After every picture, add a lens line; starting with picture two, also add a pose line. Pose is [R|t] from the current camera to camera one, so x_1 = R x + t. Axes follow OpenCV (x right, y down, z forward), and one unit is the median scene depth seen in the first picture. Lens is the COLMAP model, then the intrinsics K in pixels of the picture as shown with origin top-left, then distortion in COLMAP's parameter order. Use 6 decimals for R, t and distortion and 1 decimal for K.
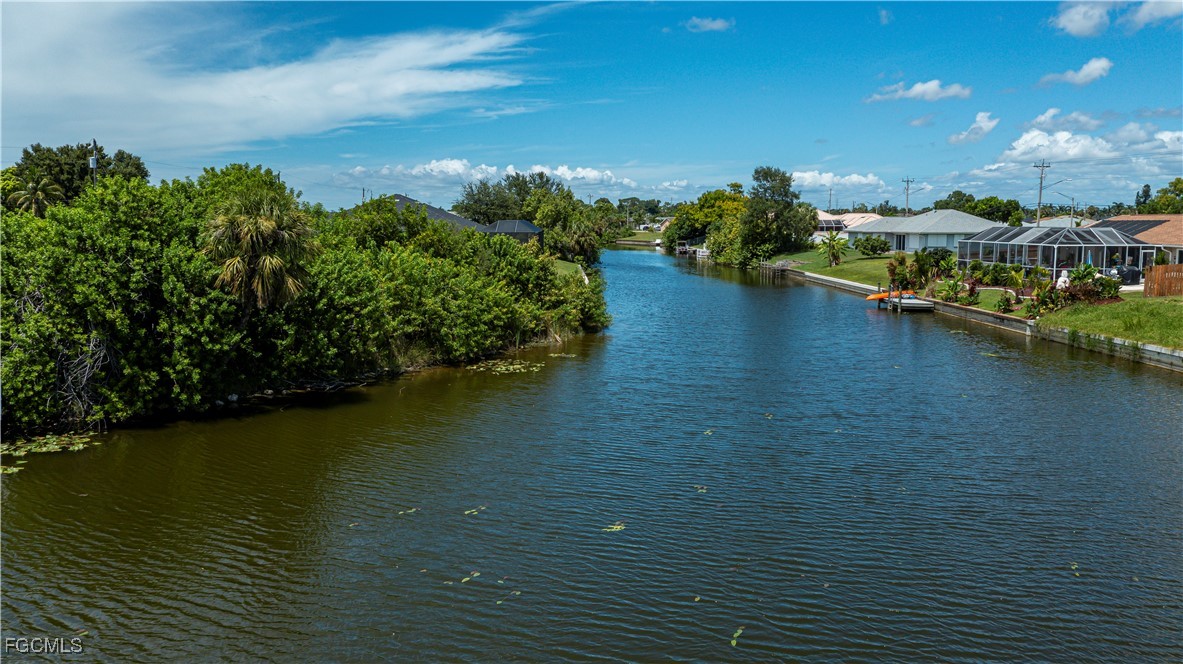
lens RADIAL K [[930.7, 0, 593.2], [0, 930.7, 326.6], [0, 0, 1]] dist [-0.009644, -0.005632]
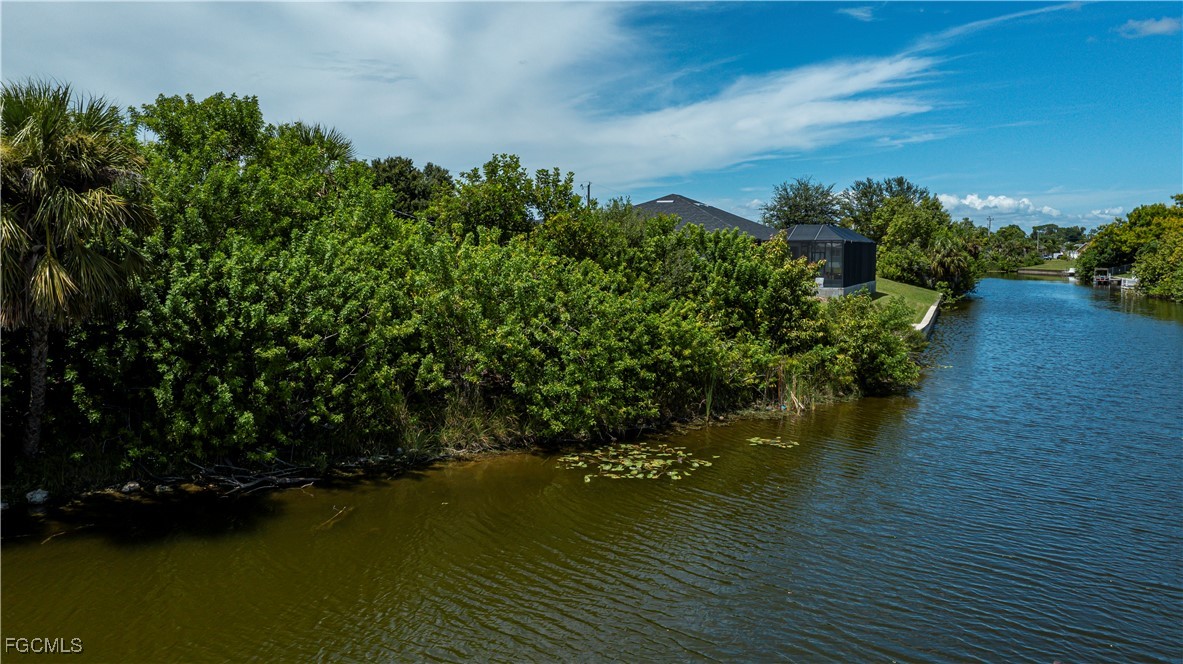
lens RADIAL K [[922.3, 0, 595.3], [0, 922.3, 355.4], [0, 0, 1]] dist [-0.007079, -0.003462]
pose [[0.914408, 0.045455, -0.402234, 0.030432], [-0.046410, 0.998895, 0.007379, -0.006469], [0.402125, 0.011920, 0.915507, 0.175253]]
